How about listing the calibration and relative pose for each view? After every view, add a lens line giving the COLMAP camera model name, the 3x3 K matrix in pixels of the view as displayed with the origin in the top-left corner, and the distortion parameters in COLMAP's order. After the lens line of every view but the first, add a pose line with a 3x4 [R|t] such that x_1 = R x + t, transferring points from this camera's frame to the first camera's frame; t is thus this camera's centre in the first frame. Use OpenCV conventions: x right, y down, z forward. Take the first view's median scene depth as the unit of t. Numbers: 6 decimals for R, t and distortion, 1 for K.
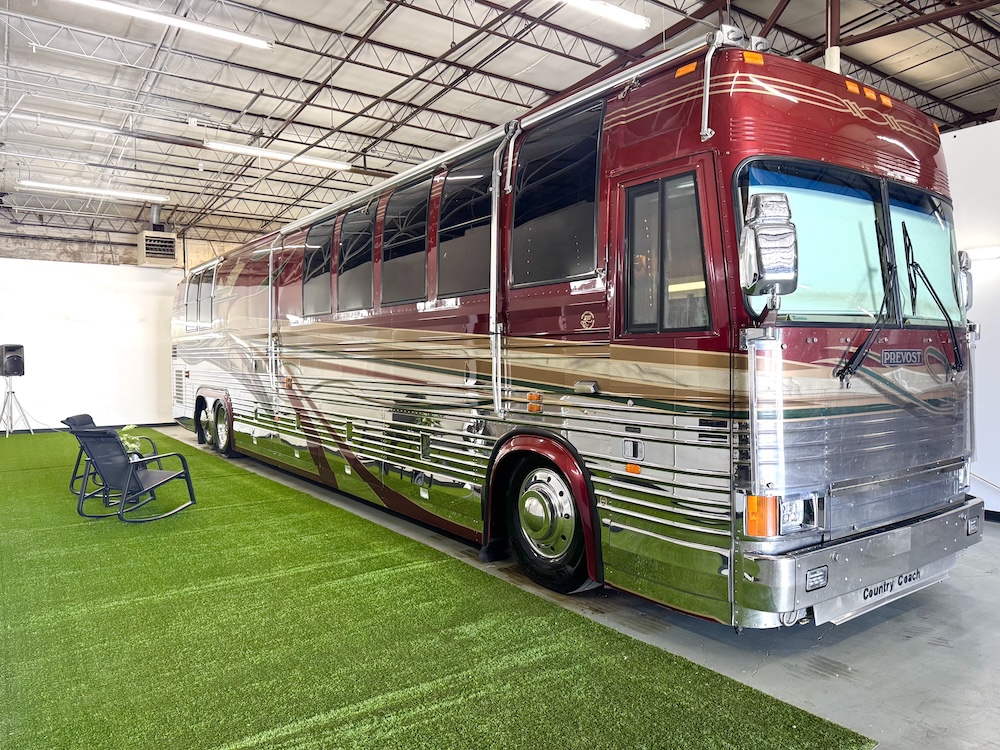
lens RADIAL K [[706.0, 0, 495.2], [0, 706.0, 376.0], [0, 0, 1]] dist [0.038064, -0.034771]
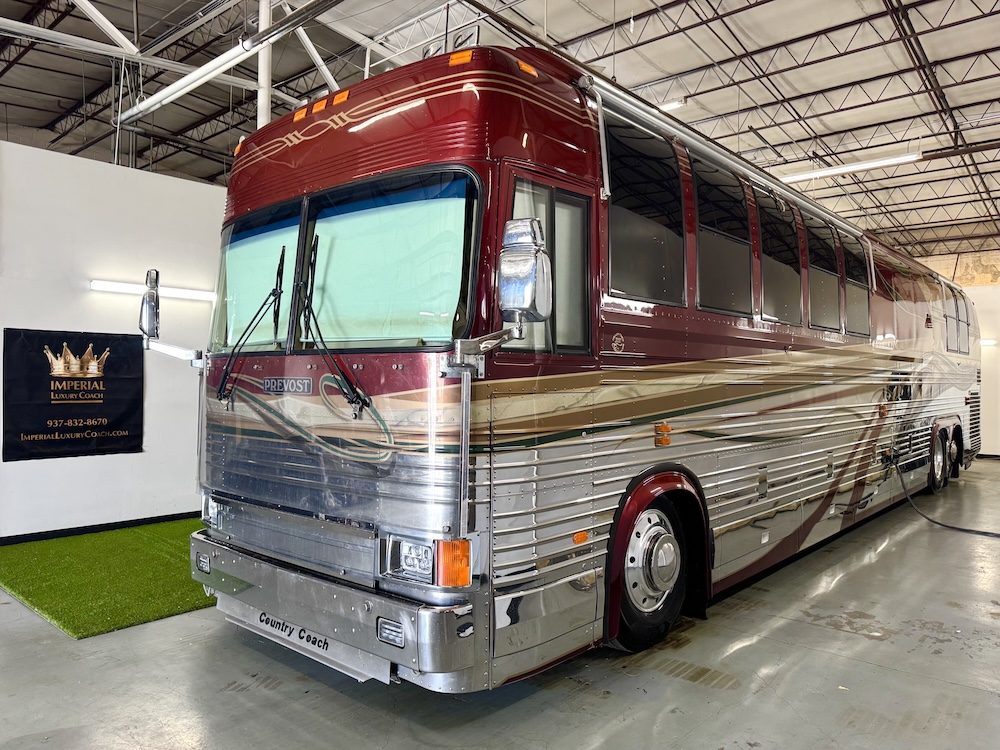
lens RADIAL K [[706.0, 0, 495.3], [0, 706.0, 371.6], [0, 0, 1]] dist [0.038064, -0.034771]
pose [[0.228143, -0.000482, -0.973628, 1.485447], [-0.039108, 0.999188, -0.009659, -0.044450], [0.972842, 0.040280, 0.227939, 1.011847]]
